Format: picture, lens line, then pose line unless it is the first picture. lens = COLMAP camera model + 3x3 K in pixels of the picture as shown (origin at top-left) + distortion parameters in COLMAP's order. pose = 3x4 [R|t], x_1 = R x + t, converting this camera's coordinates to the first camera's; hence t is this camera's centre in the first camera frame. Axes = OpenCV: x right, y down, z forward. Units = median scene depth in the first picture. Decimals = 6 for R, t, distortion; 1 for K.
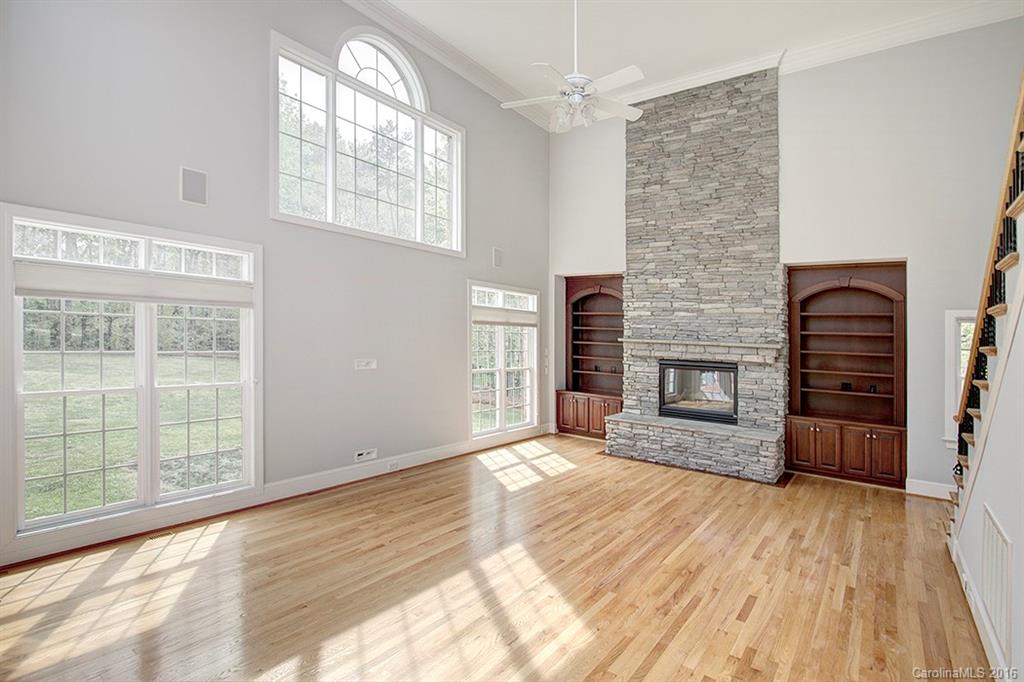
lens RADIAL K [[494.0, 0, 526.6], [0, 494.0, 316.1], [0, 0, 1]] dist [0.000071, -0.000100]
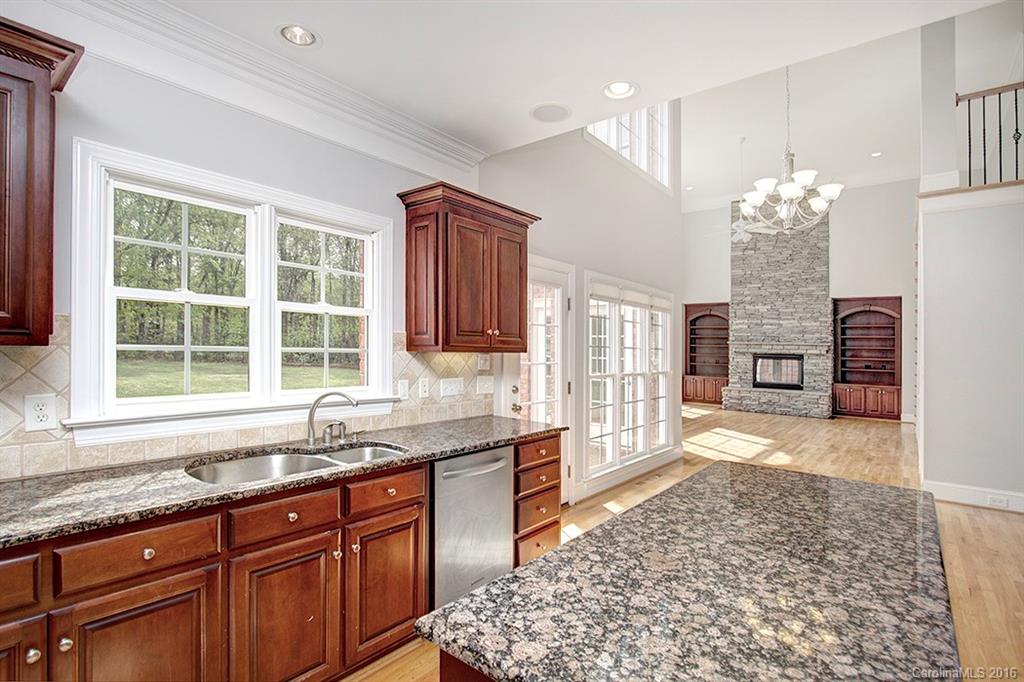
lens RADIAL K [[494.0, 0, 511.3], [0, 494.0, 342.4], [0, 0, 1]] dist [0.000071, -0.000100]
pose [[0.998012, -0.021324, -0.059313, -0.497213], [0.023685, 0.998943, 0.039403, -0.041431], [0.058410, -0.040730, 0.997461, -0.796893]]
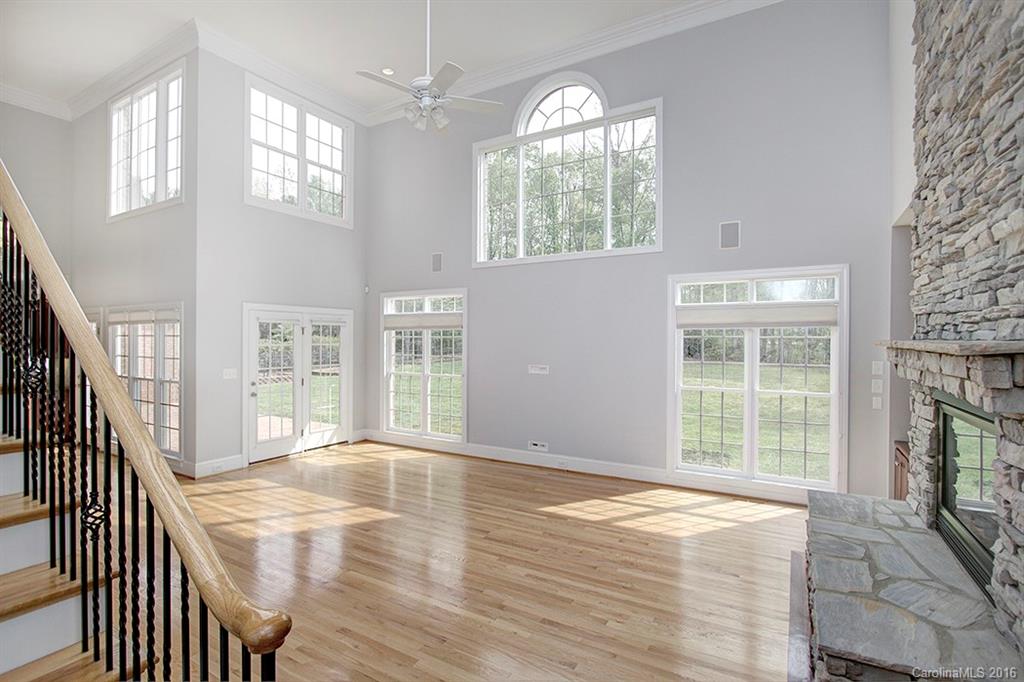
lens RADIAL K [[494.0, 0, 511.0], [0, 494.0, 343.5], [0, 0, 1]] dist [0.000071, -0.000100]
pose [[0.089134, -0.033673, -0.995450, 0.854004], [0.029885, 0.999069, -0.031120, 0.070670], [0.995571, -0.026976, 0.090057, 0.836247]]
